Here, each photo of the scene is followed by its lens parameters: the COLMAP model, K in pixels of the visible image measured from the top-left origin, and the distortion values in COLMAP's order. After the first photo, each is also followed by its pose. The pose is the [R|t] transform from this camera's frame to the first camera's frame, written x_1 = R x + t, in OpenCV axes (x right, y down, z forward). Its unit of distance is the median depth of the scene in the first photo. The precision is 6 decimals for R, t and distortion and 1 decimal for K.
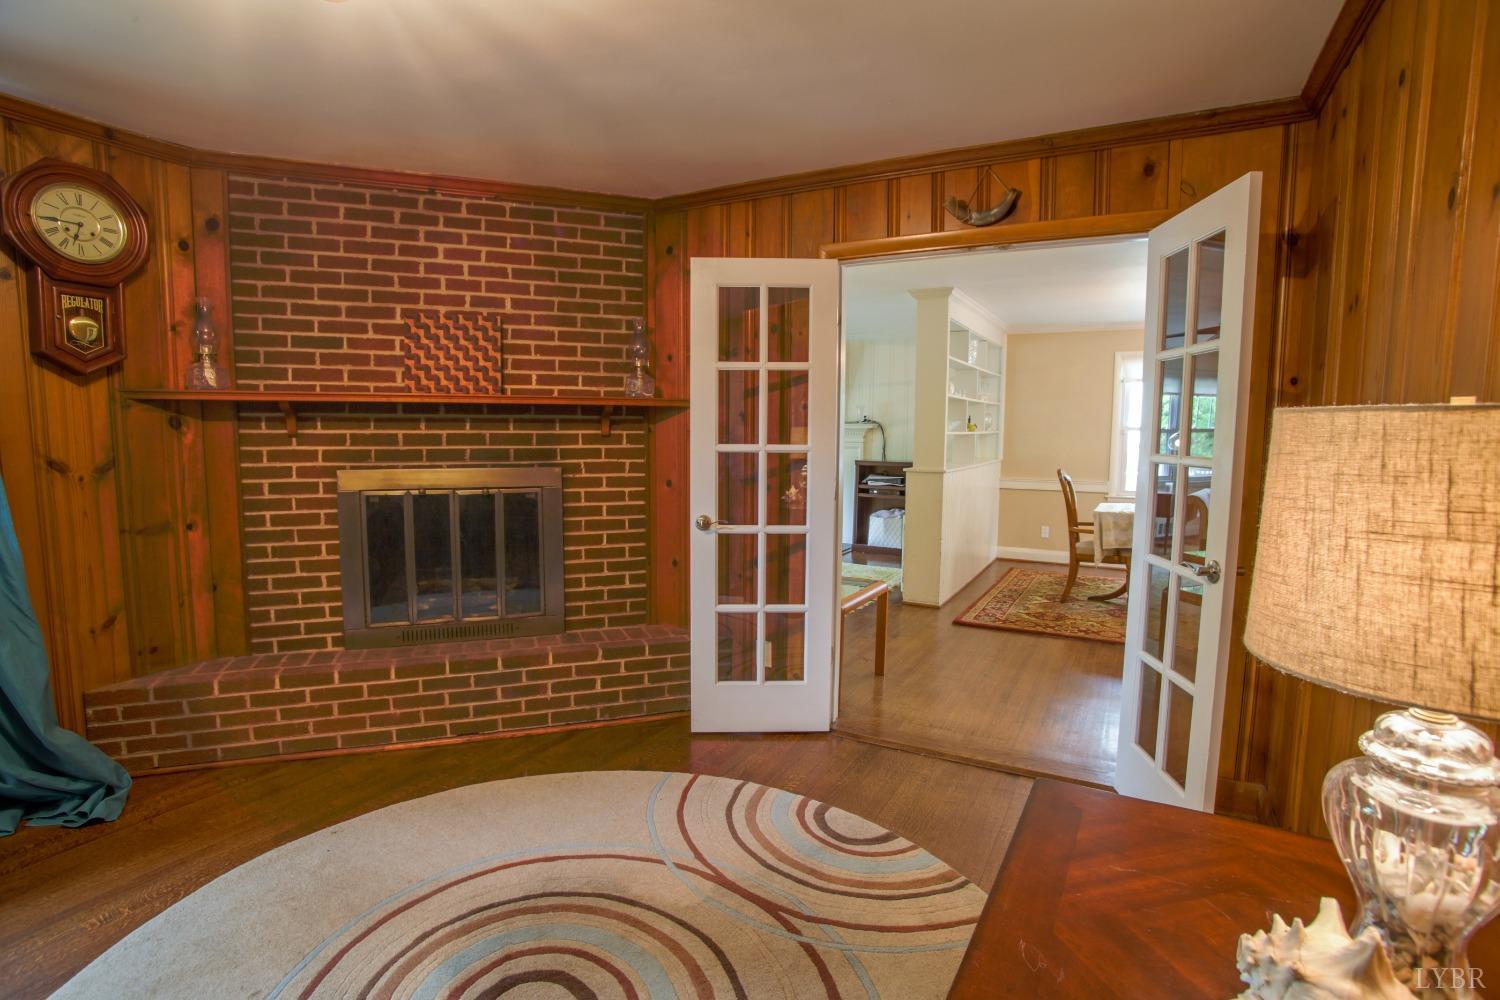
lens RADIAL K [[748.8, 0, 741.1], [0, 748.8, 504.3], [0, 0, 1]] dist [-0.091535, 0.041877]
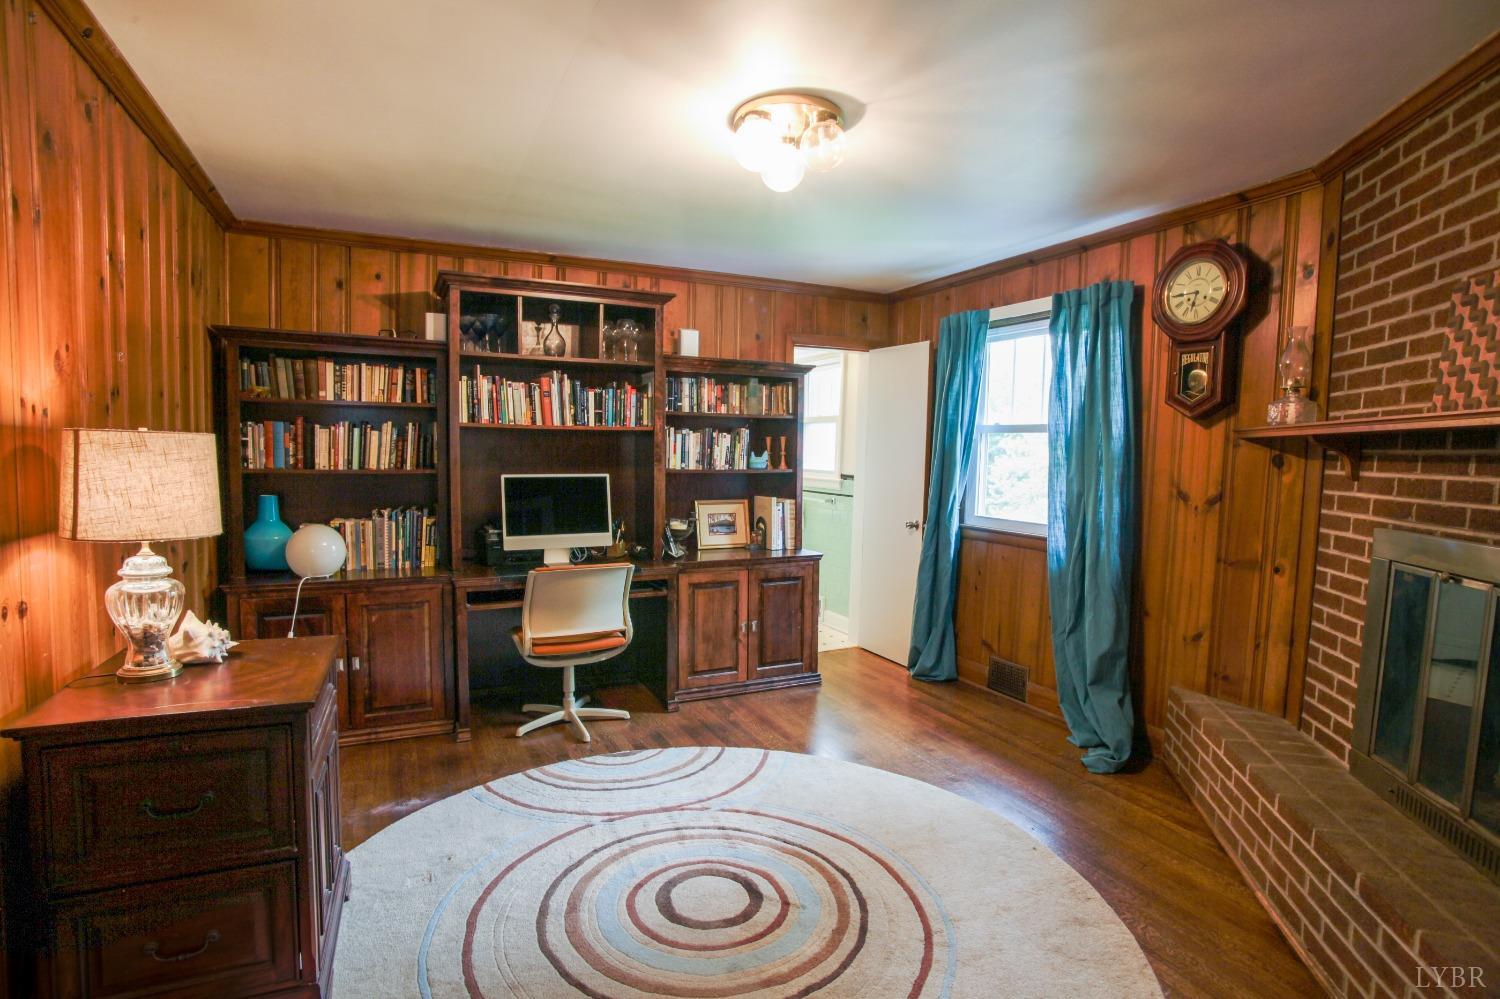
lens RADIAL K [[734.6, 0, 742.4], [0, 734.6, 506.0], [0, 0, 1]] dist [-0.085337, 0.039517]
pose [[-0.585364, 0.039856, -0.809791, 0.433897], [-0.106272, 0.986402, 0.125368, -0.101868], [0.803776, 0.159444, -0.573168, 1.024476]]
